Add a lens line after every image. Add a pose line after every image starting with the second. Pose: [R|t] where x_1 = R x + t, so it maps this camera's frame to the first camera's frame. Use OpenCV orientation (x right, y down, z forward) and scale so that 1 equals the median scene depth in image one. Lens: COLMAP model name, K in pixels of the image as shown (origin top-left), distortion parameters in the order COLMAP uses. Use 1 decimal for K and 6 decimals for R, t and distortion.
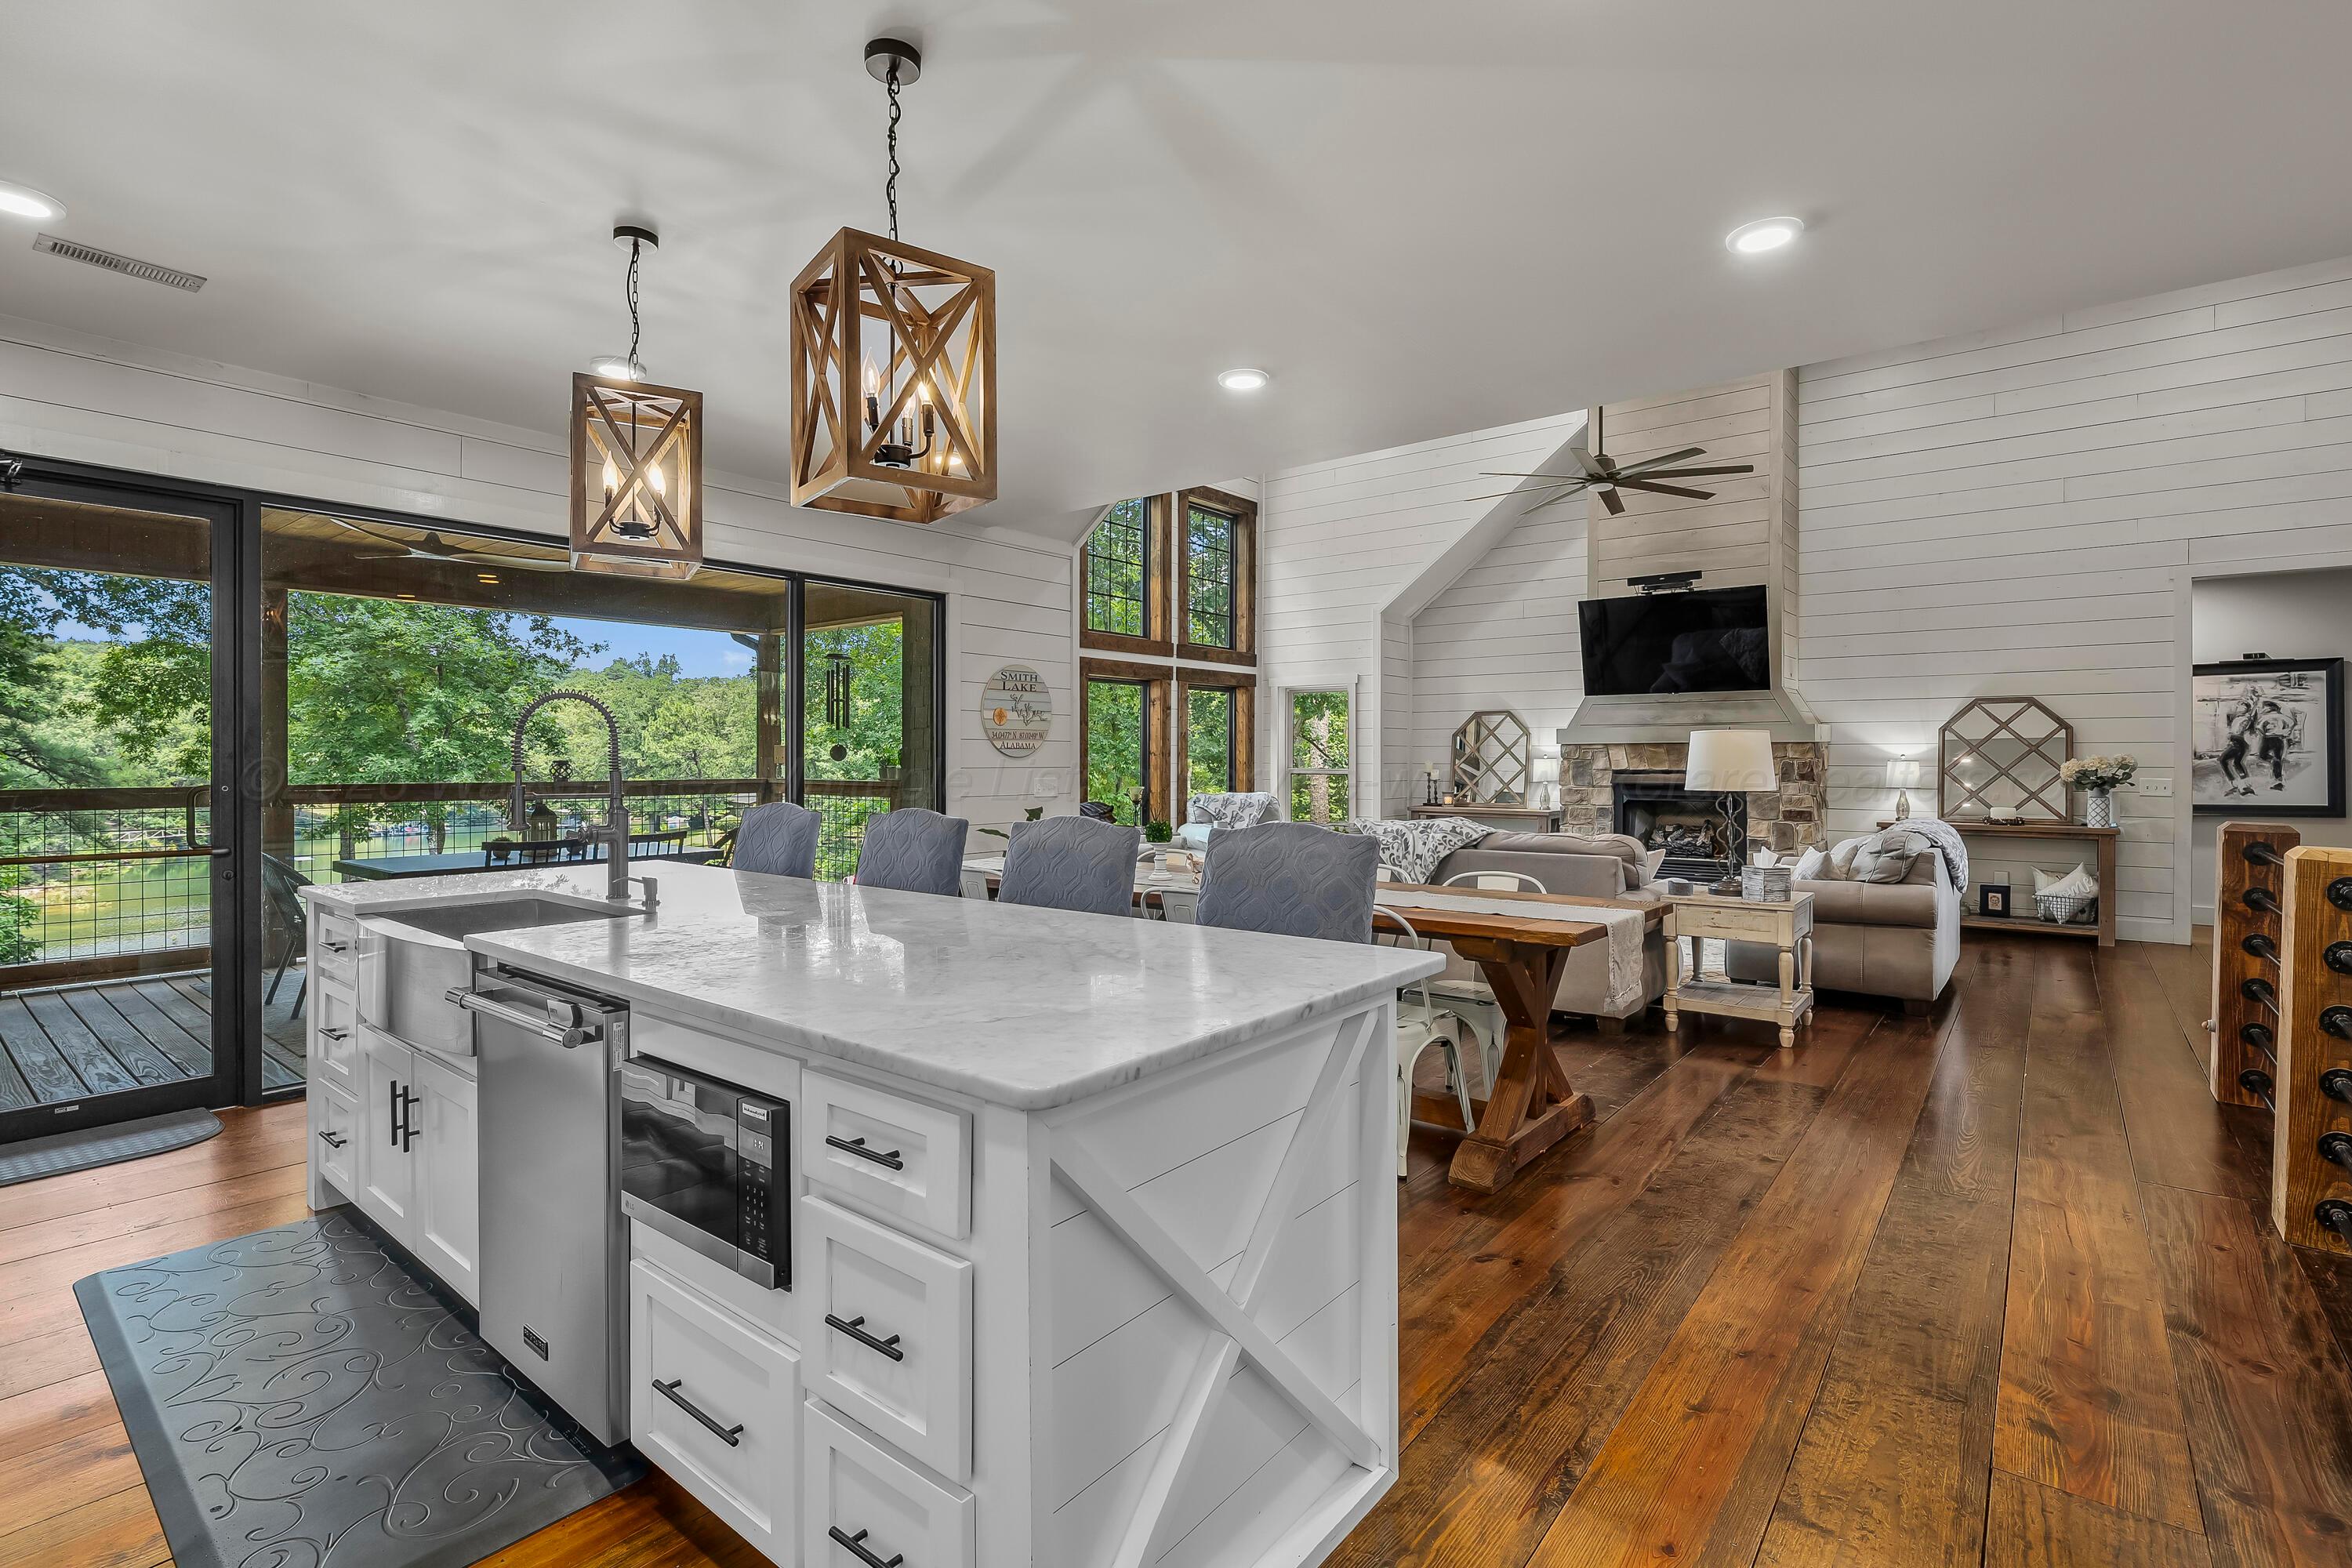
lens RADIAL K [[1084.8, 0, 1176.0], [0, 1084.8, 763.7], [0, 0, 1]] dist [0.001744, -0.000808]
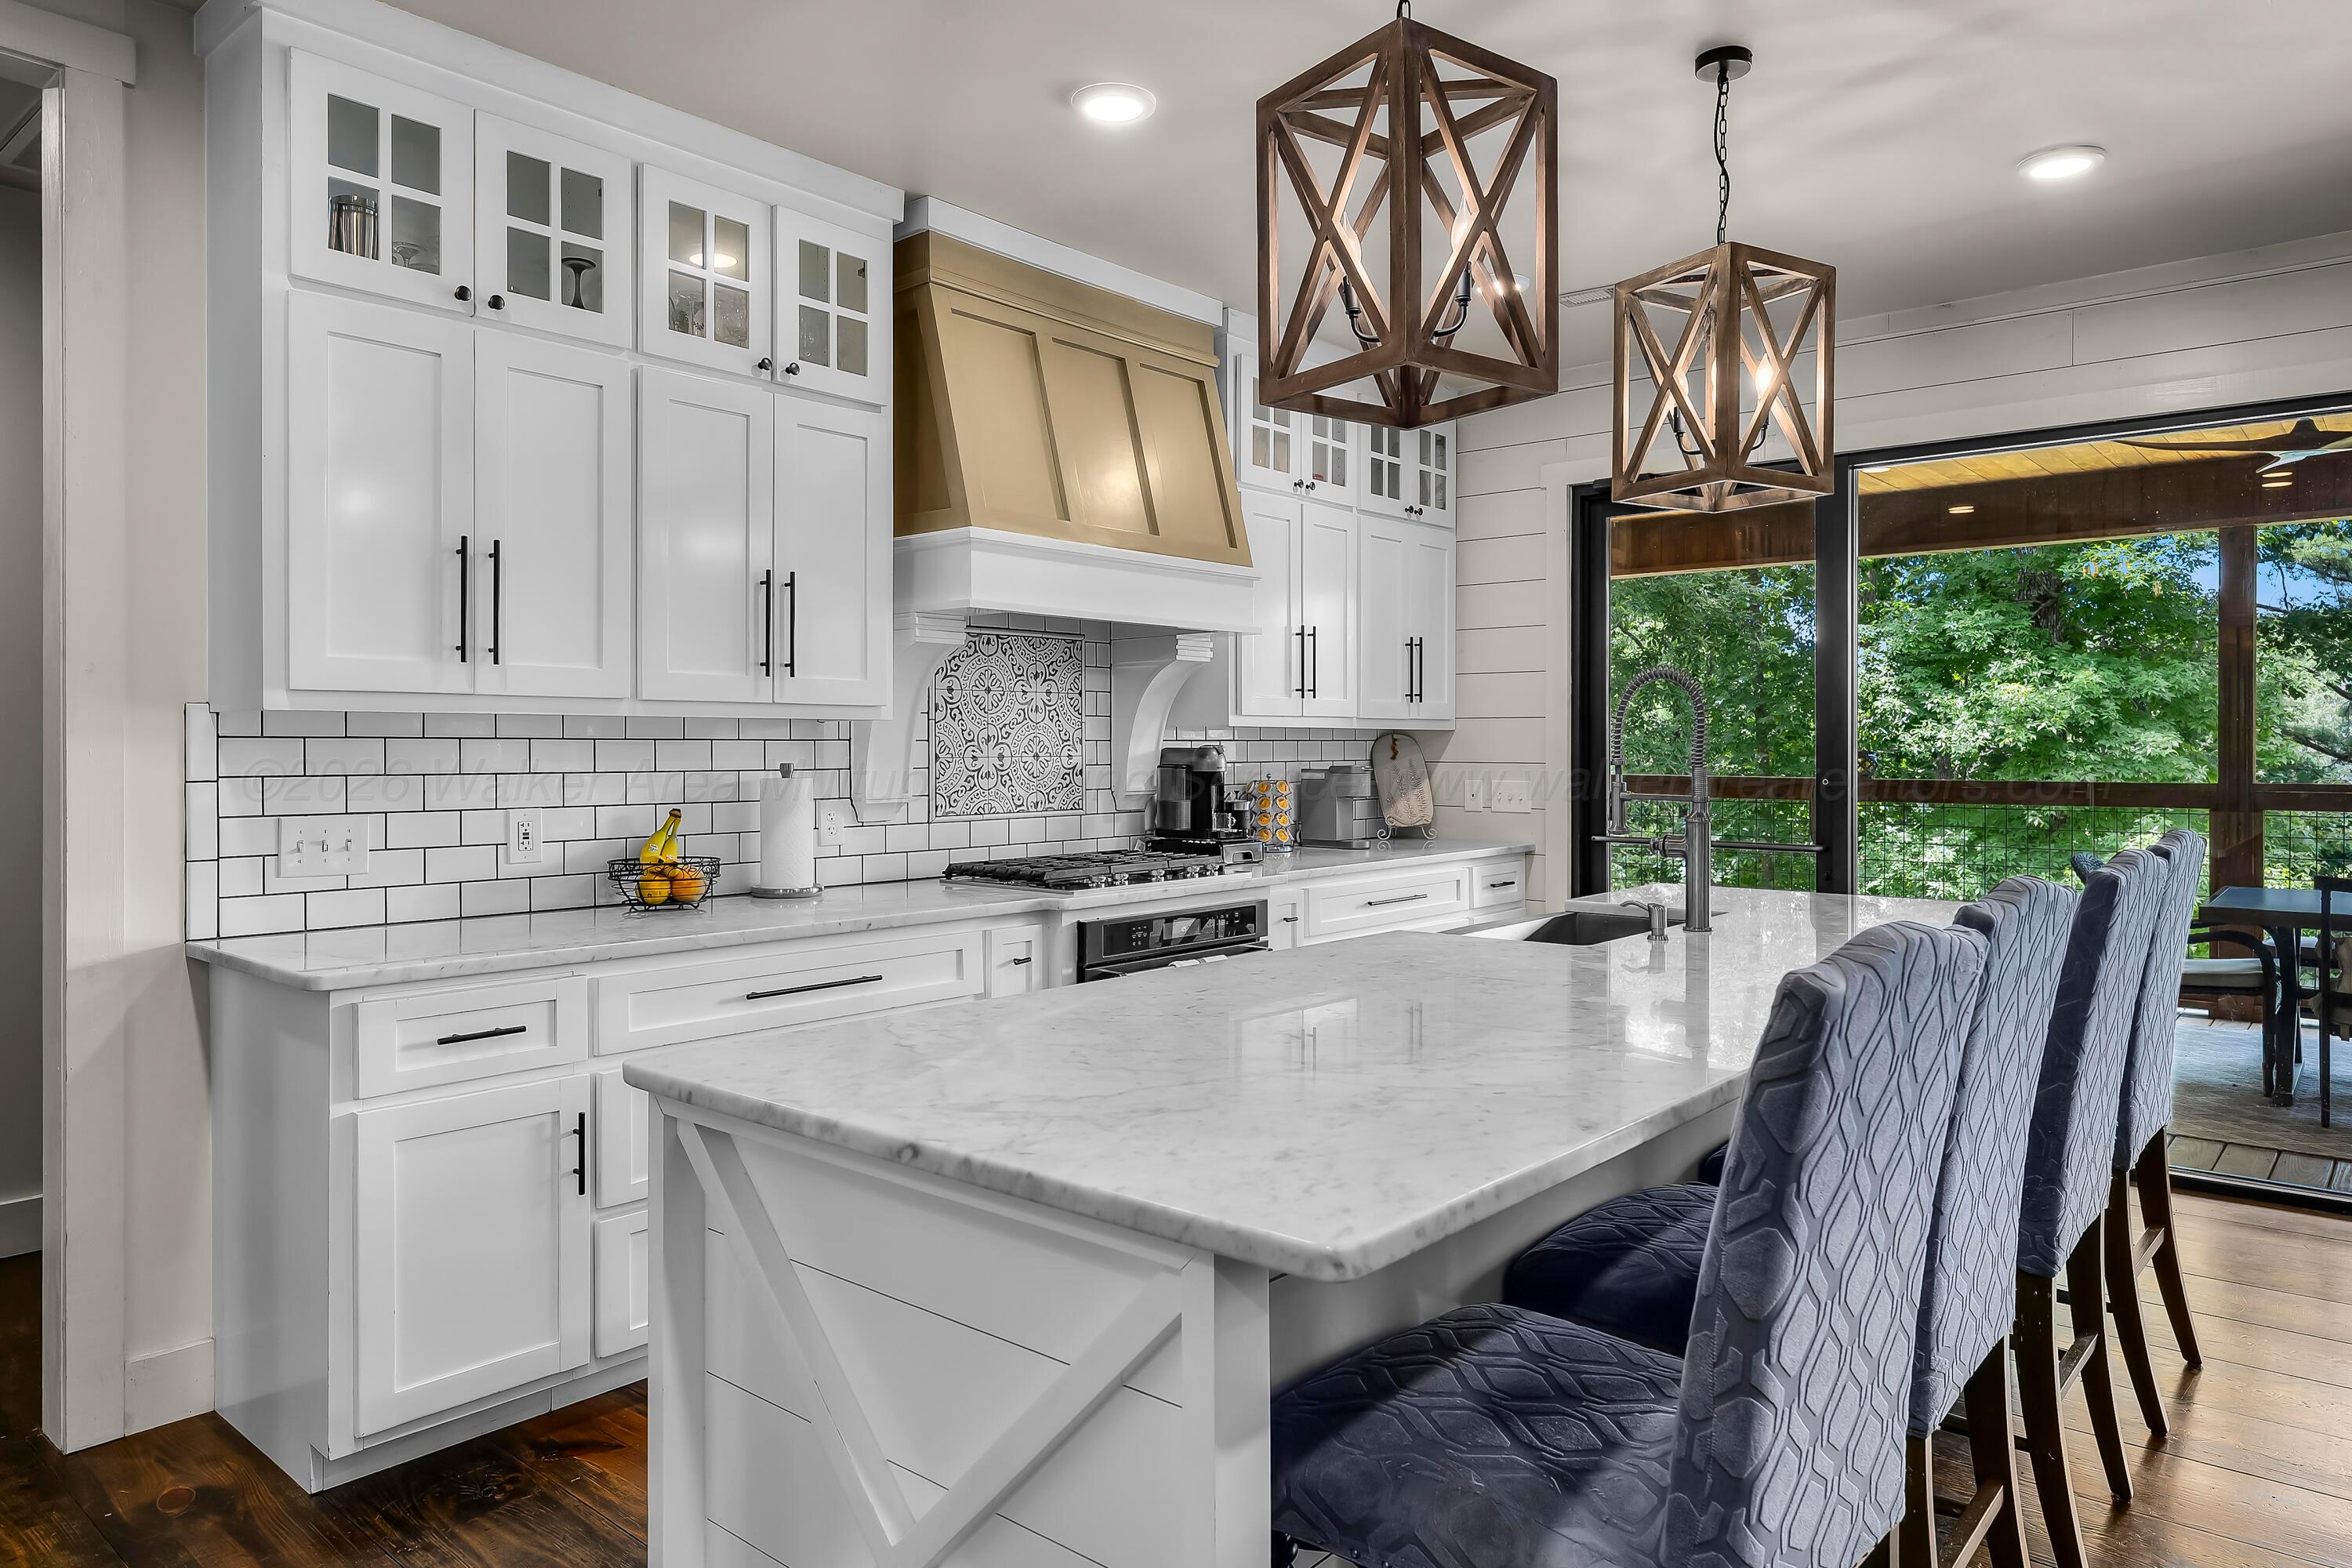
lens RADIAL K [[1474.0, 0, 1180.5], [0, 1474.0, 754.7], [0, 0, 1]] dist [-0.002528, 0.002237]
pose [[-0.029521, 0.004674, -0.999553, 0.204044], [-0.003747, 0.999982, 0.004787, -0.002050], [0.999557, 0.003886, -0.029503, 0.247496]]
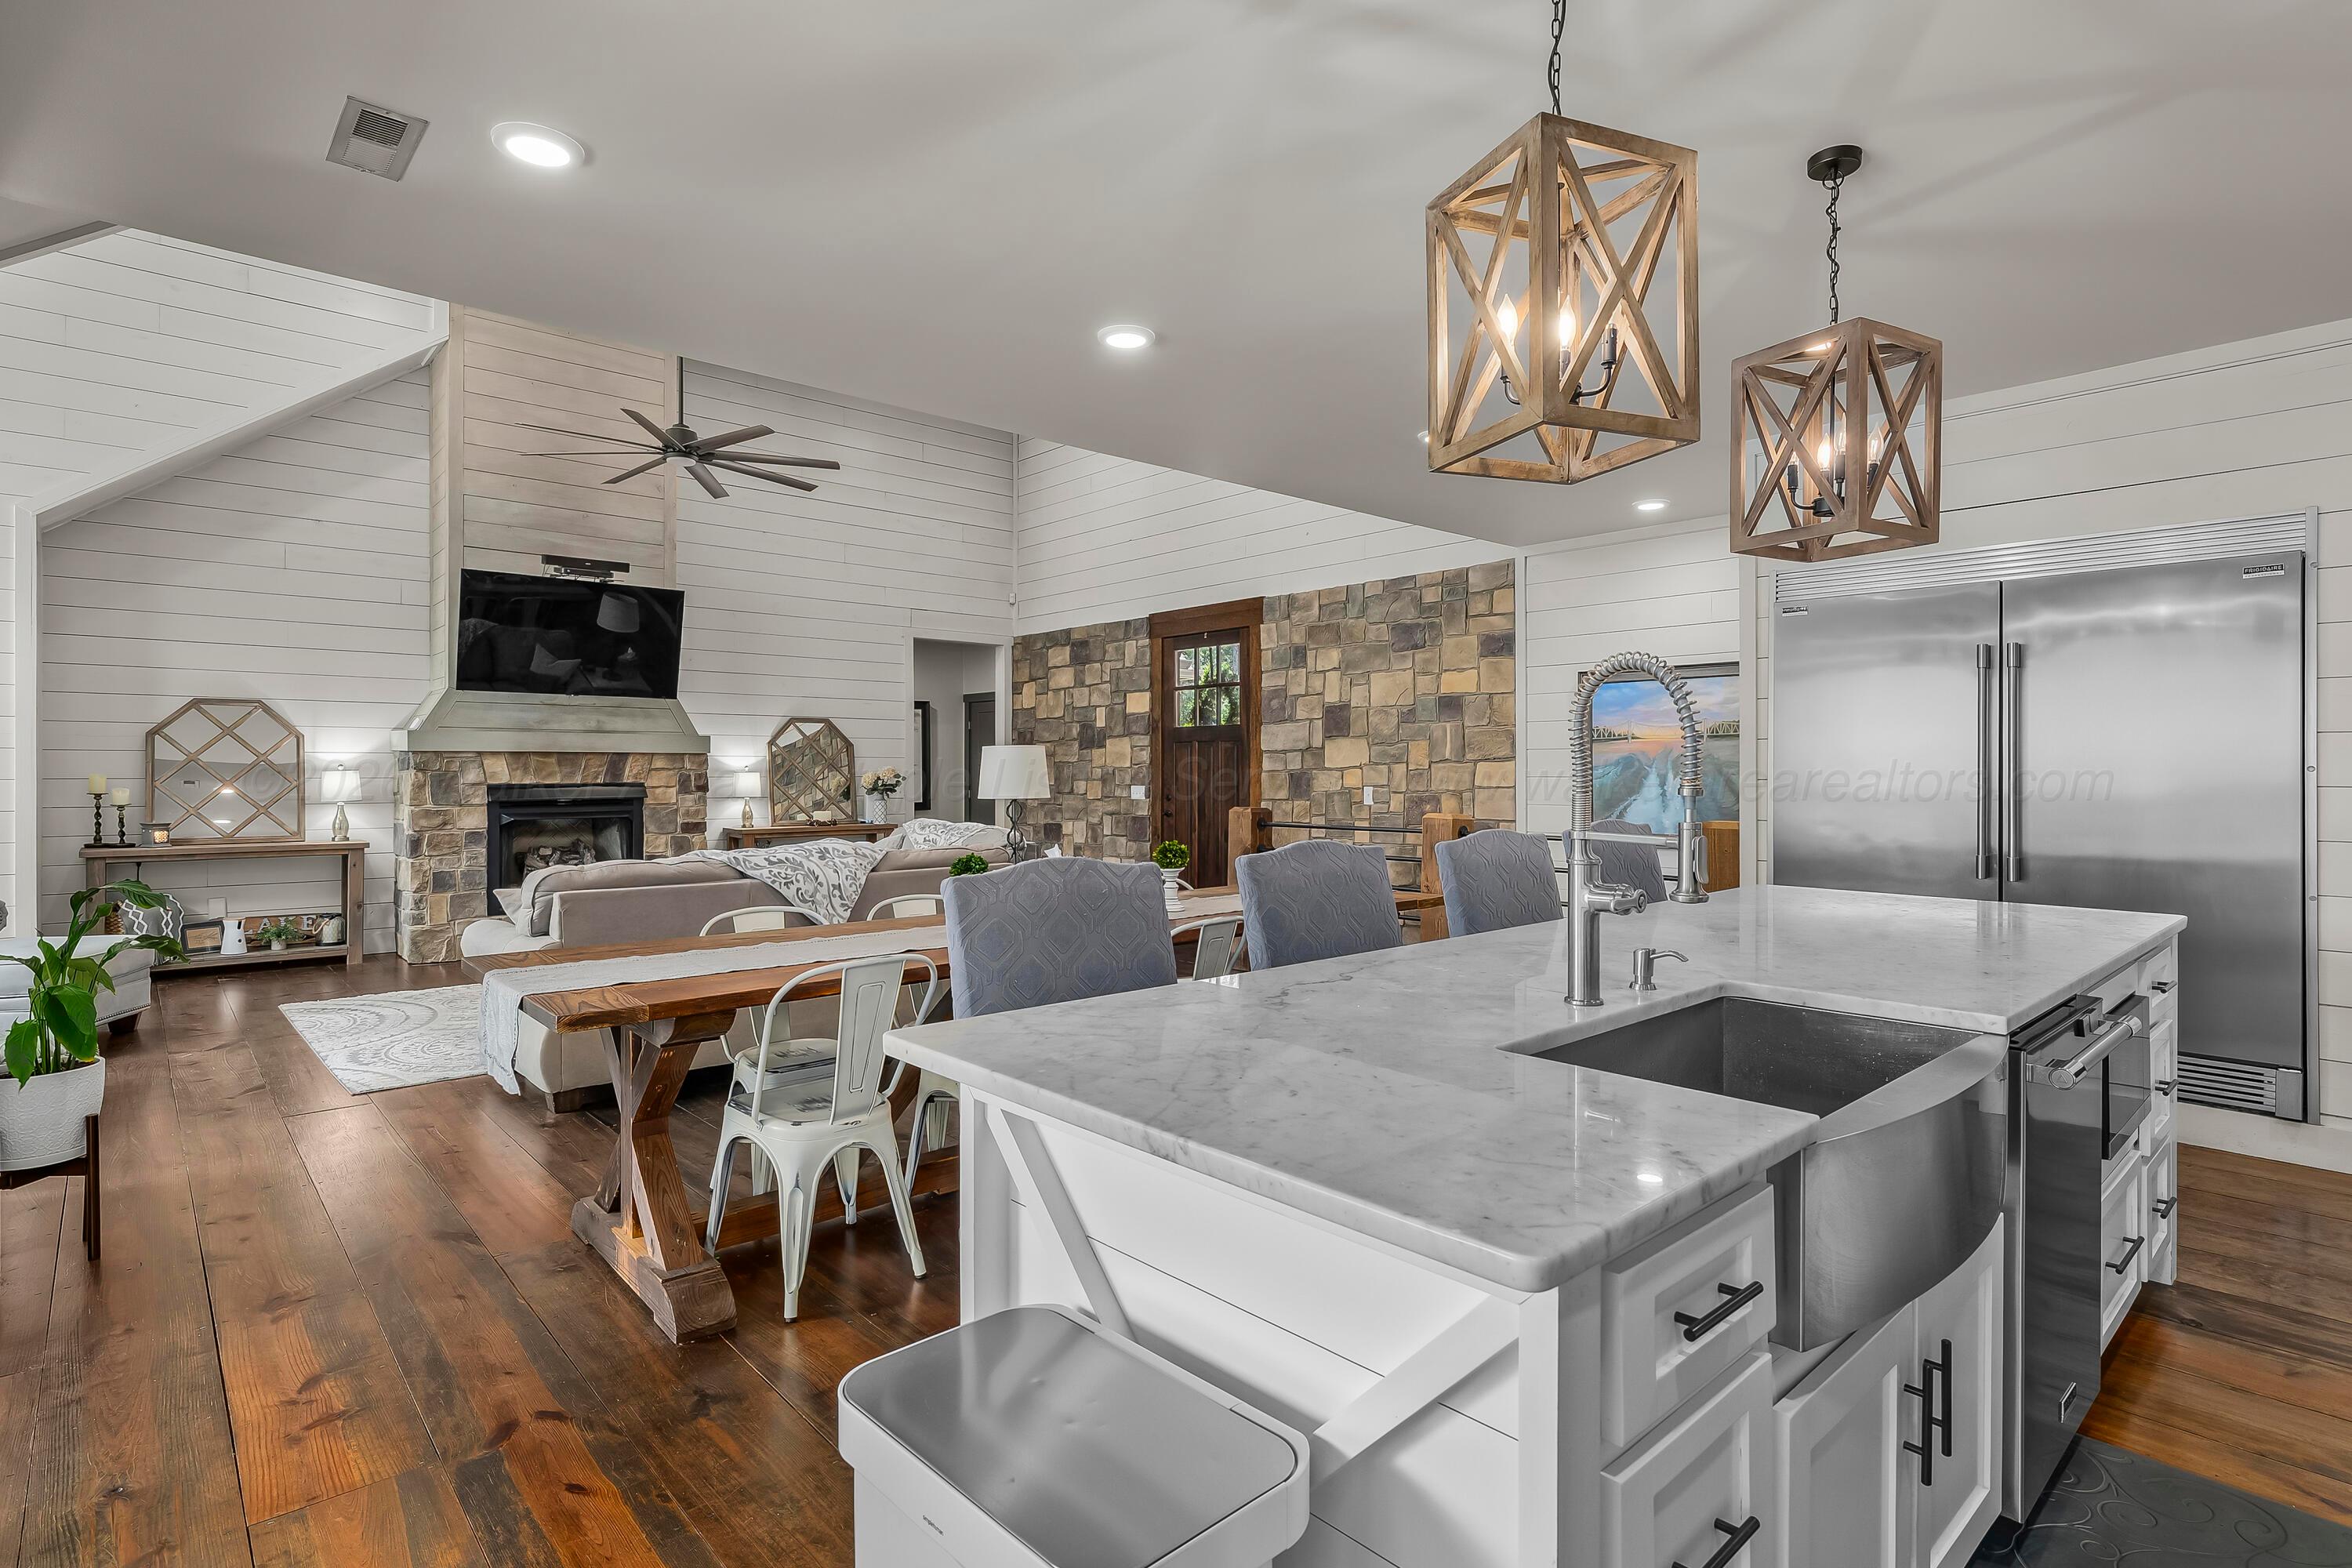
lens RADIAL K [[1165.8, 0, 1180.9], [0, 1165.8, 771.5], [0, 0, 1]] dist [0.000366, -0.000026]
pose [[0.153528, -0.002046, 0.988142, -0.442575], [0.004590, 0.999989, 0.001358, -0.002902], [-0.988134, 0.004327, 0.153536, 0.421835]]
